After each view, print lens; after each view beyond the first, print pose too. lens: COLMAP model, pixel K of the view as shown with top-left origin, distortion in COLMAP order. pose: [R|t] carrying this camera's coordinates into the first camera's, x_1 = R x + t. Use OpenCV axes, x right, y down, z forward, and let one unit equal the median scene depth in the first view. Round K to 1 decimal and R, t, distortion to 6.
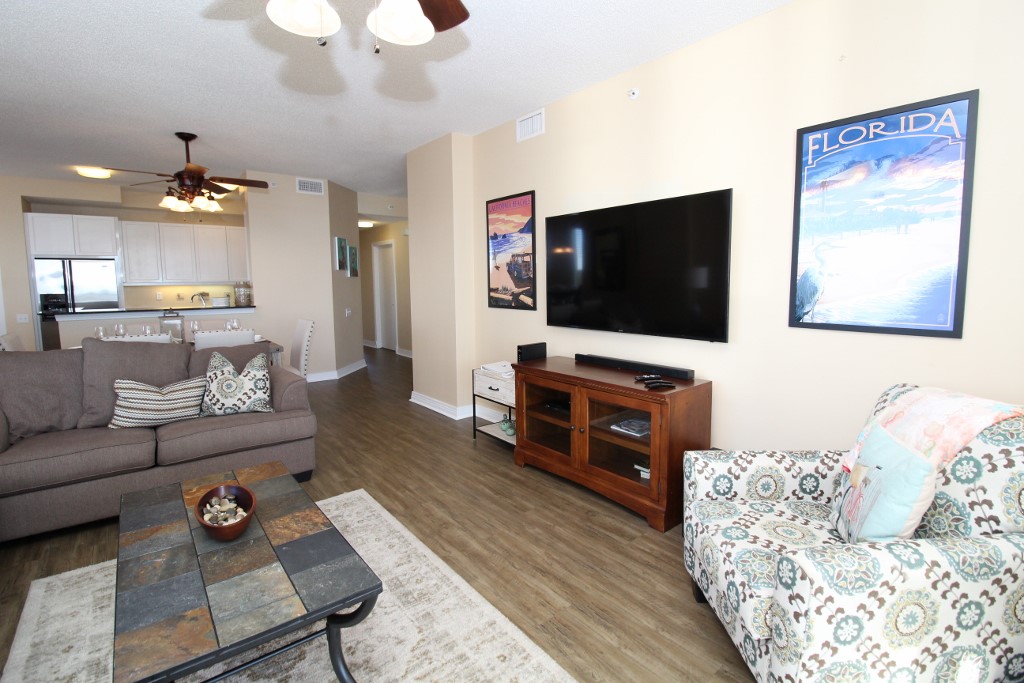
lens RADIAL K [[475.4, 0, 516.9], [0, 475.4, 331.3], [0, 0, 1]] dist [-0.000199, -0.011107]
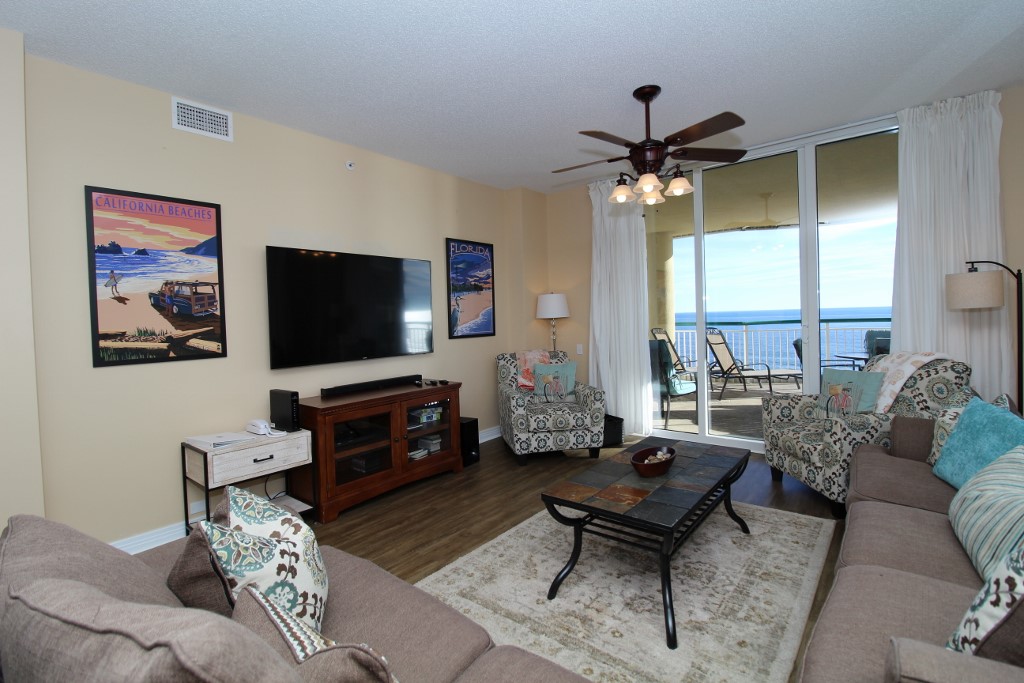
lens RADIAL K [[475.4, 0, 516.9], [0, 475.4, 332.2], [0, 0, 1]] dist [-0.000199, -0.011107]
pose [[-0.214974, -0.018429, 0.976446, -0.788031], [0.136705, 0.989410, 0.048771, -0.054520], [-0.967005, 0.143970, -0.210178, 0.672904]]
